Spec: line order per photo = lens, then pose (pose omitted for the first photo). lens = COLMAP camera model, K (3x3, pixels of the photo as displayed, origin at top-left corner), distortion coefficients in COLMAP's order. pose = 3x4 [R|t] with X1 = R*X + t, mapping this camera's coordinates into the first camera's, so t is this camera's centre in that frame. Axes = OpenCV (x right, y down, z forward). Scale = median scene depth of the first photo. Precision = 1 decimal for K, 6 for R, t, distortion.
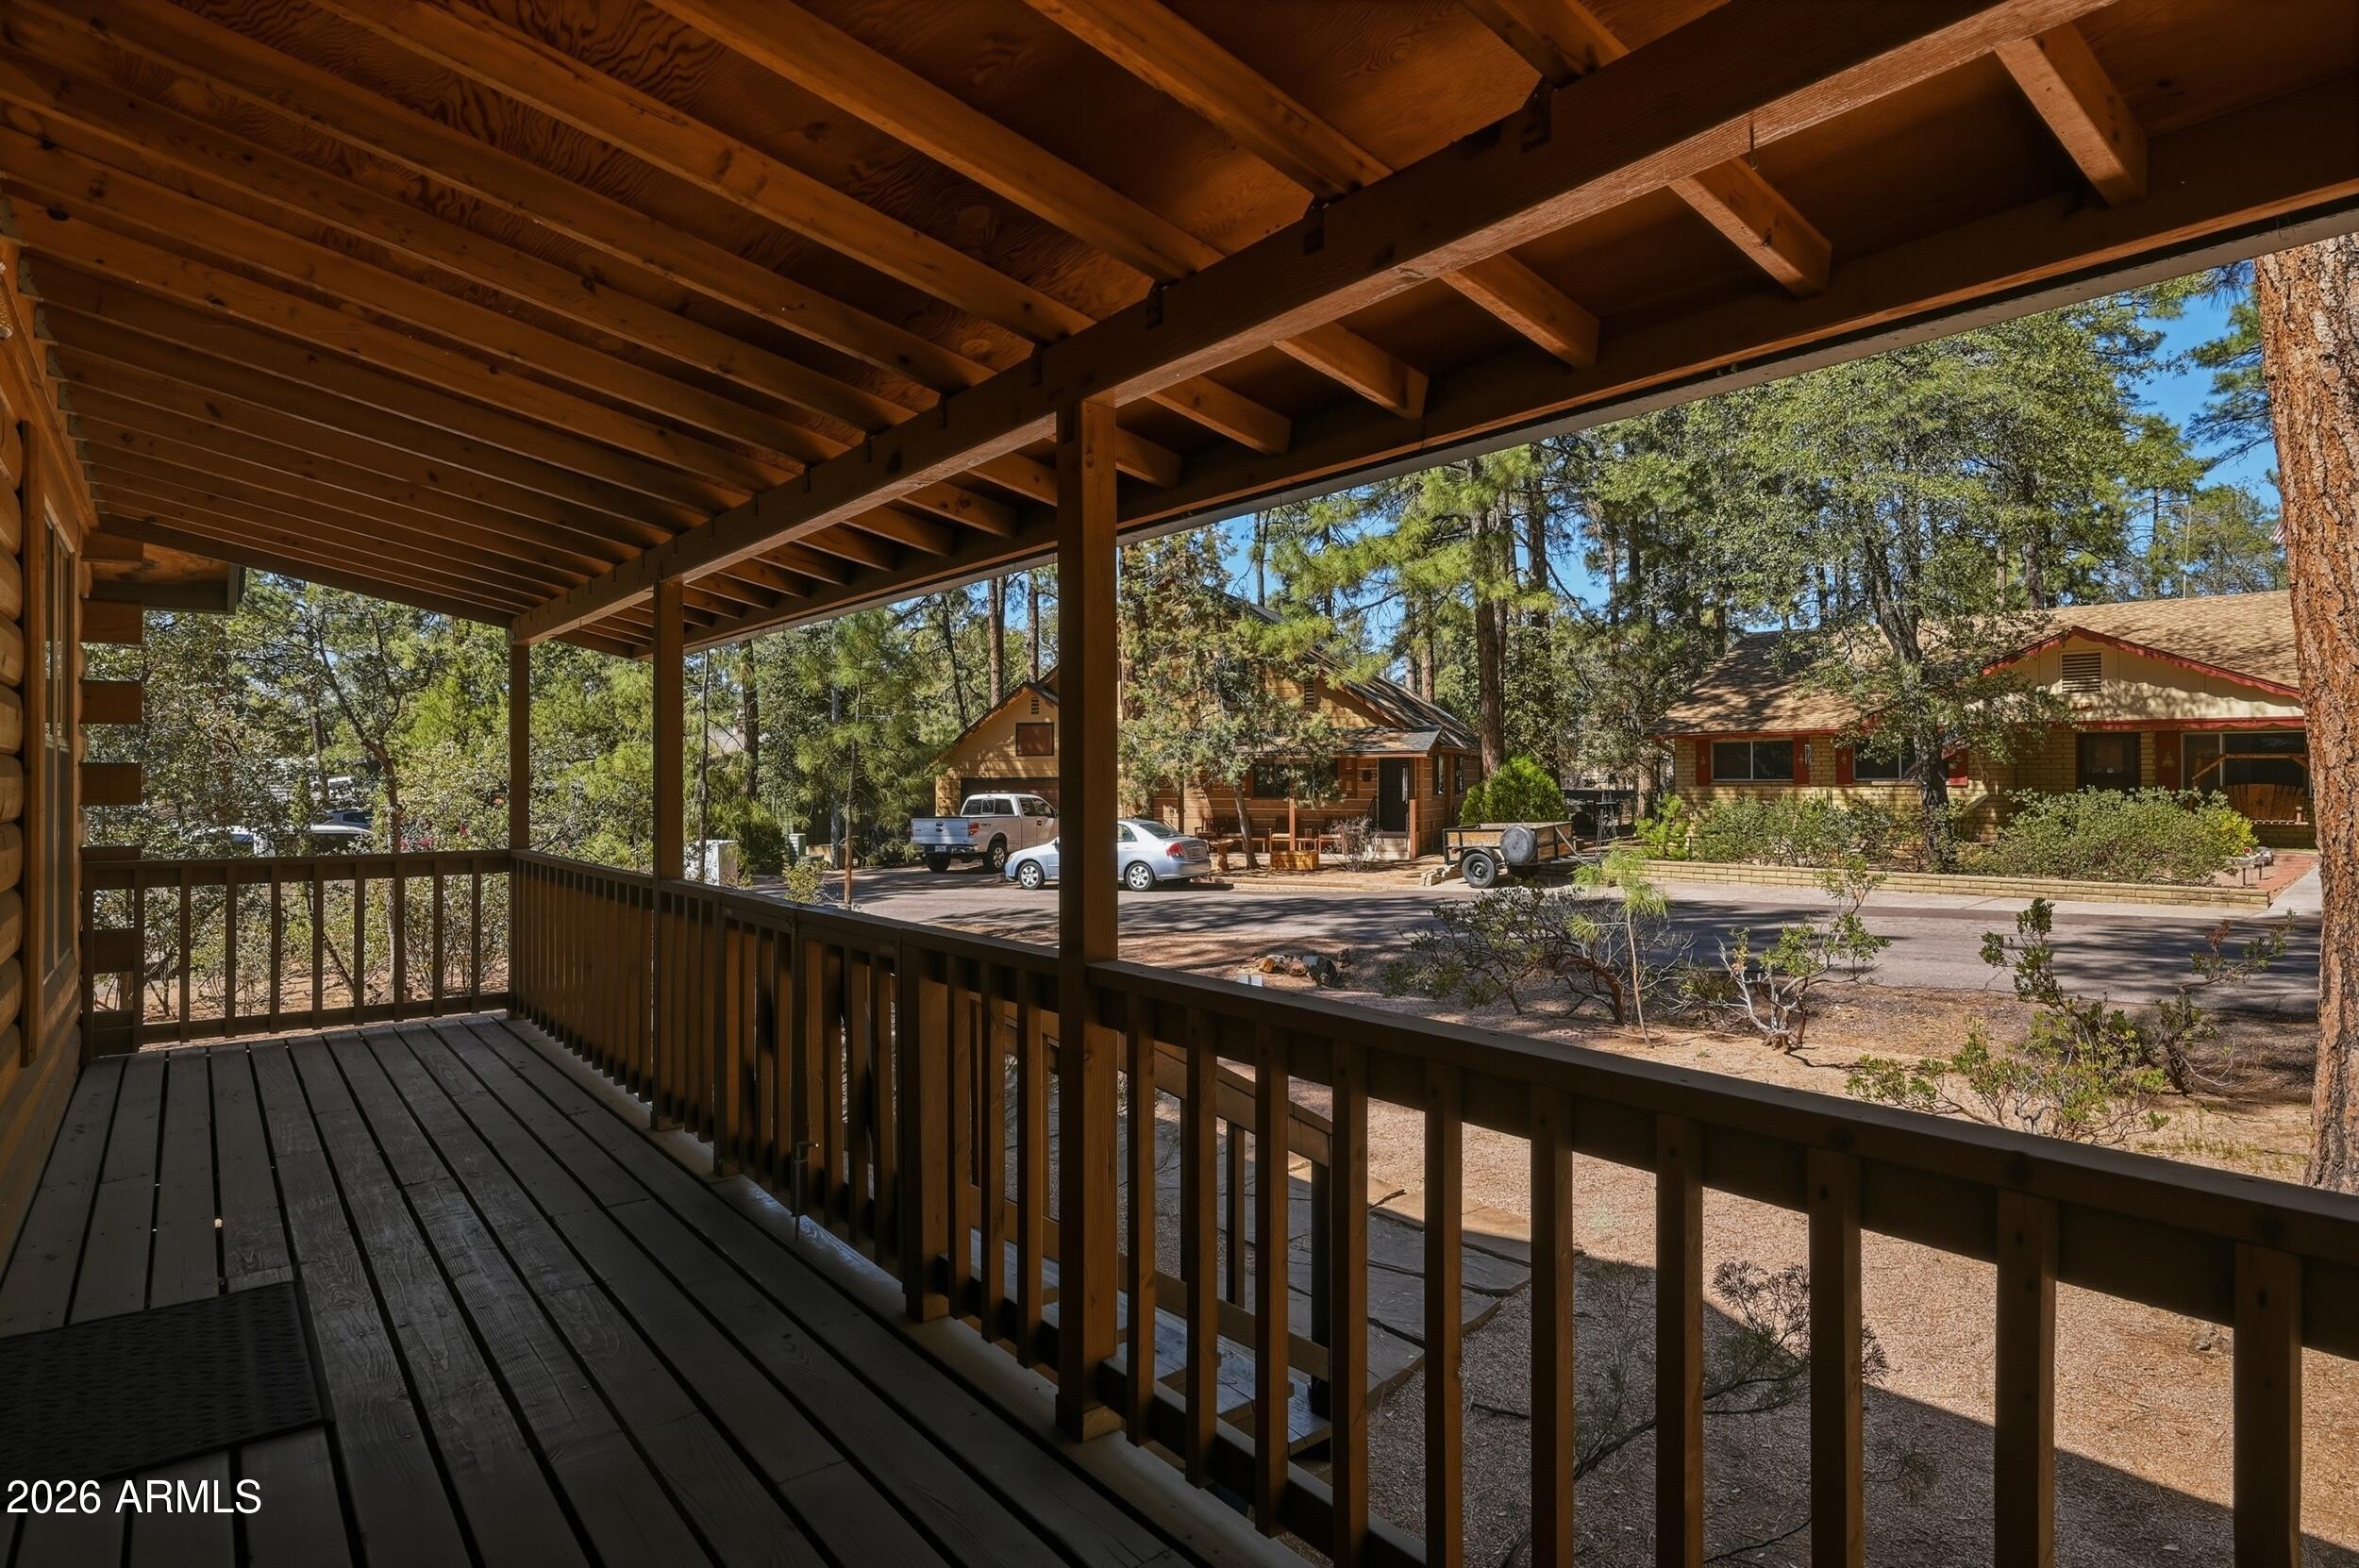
lens RADIAL K [[1205.8, 0, 1188.1], [0, 1205.8, 789.0], [0, 0, 1]] dist [-0.001514, -0.000578]
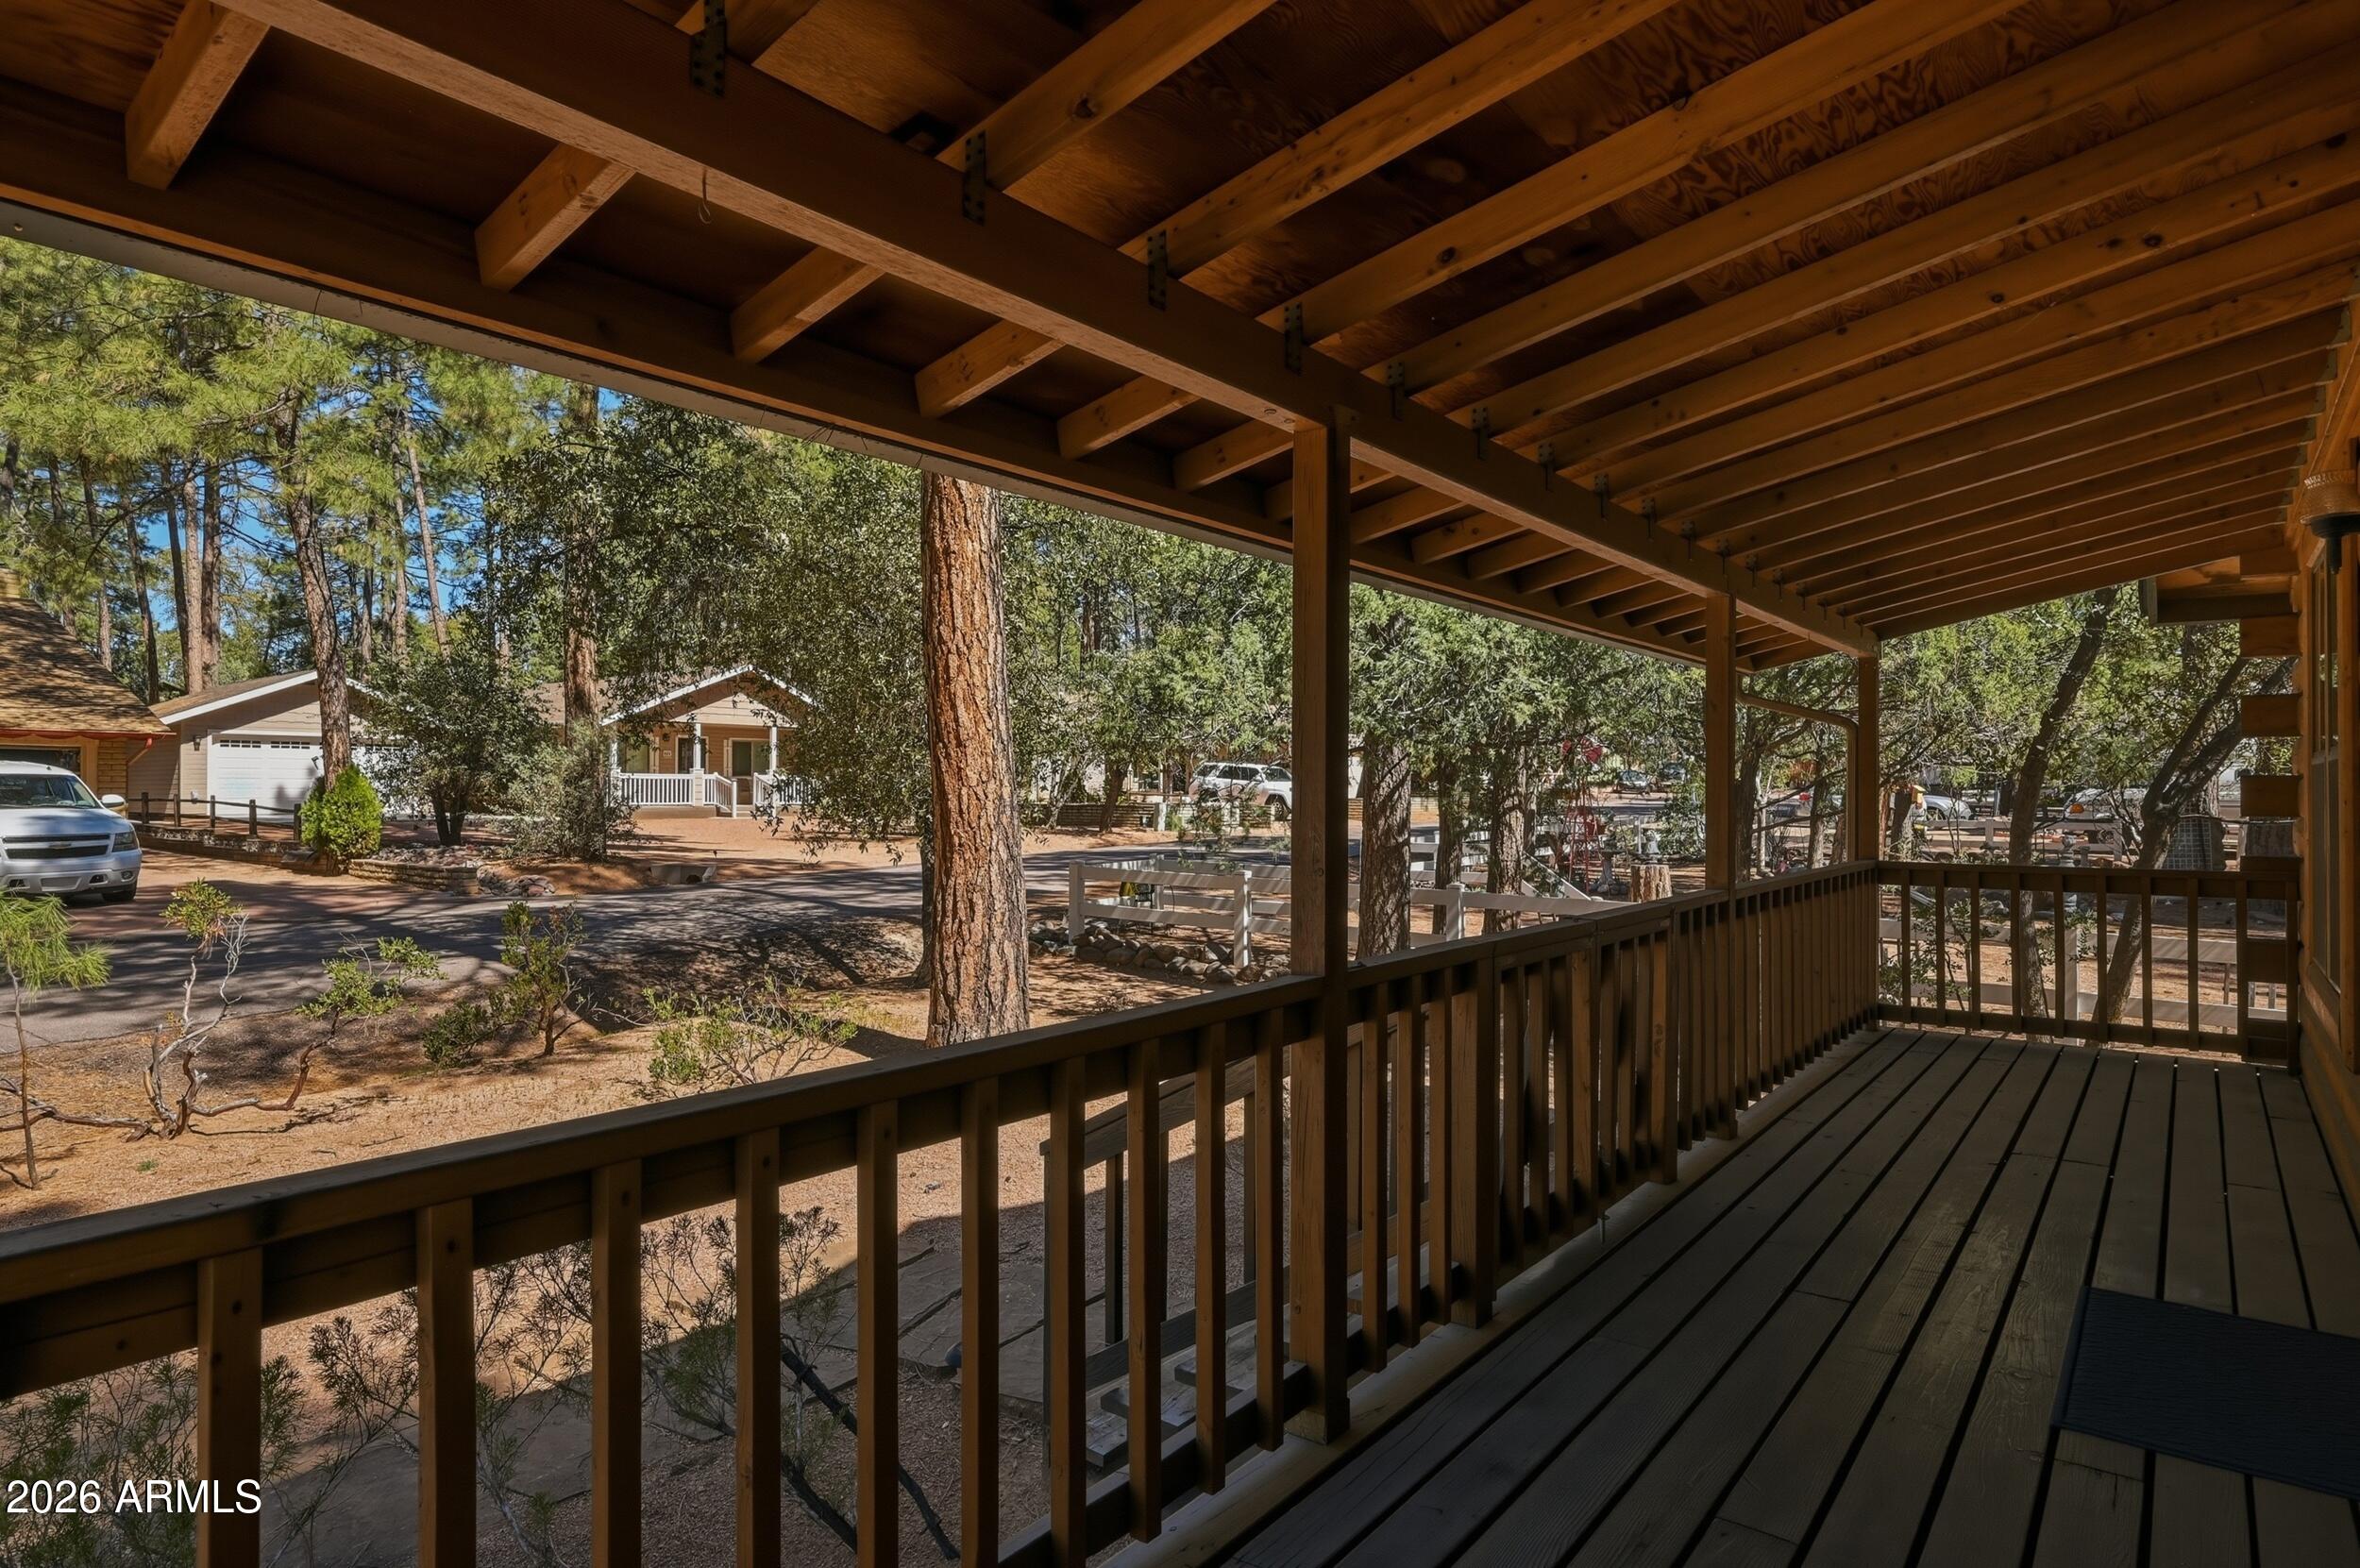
lens RADIAL K [[1206.4, 0, 1188.6], [0, 1206.4, 789.0], [0, 0, 1]] dist [-0.001514, -0.000578]
pose [[-0.194473, 0.023573, 0.980624, -1.016332], [0.002478, 0.999720, -0.023541, 0.006849], [-0.980905, -0.002149, -0.194477, 1.233110]]
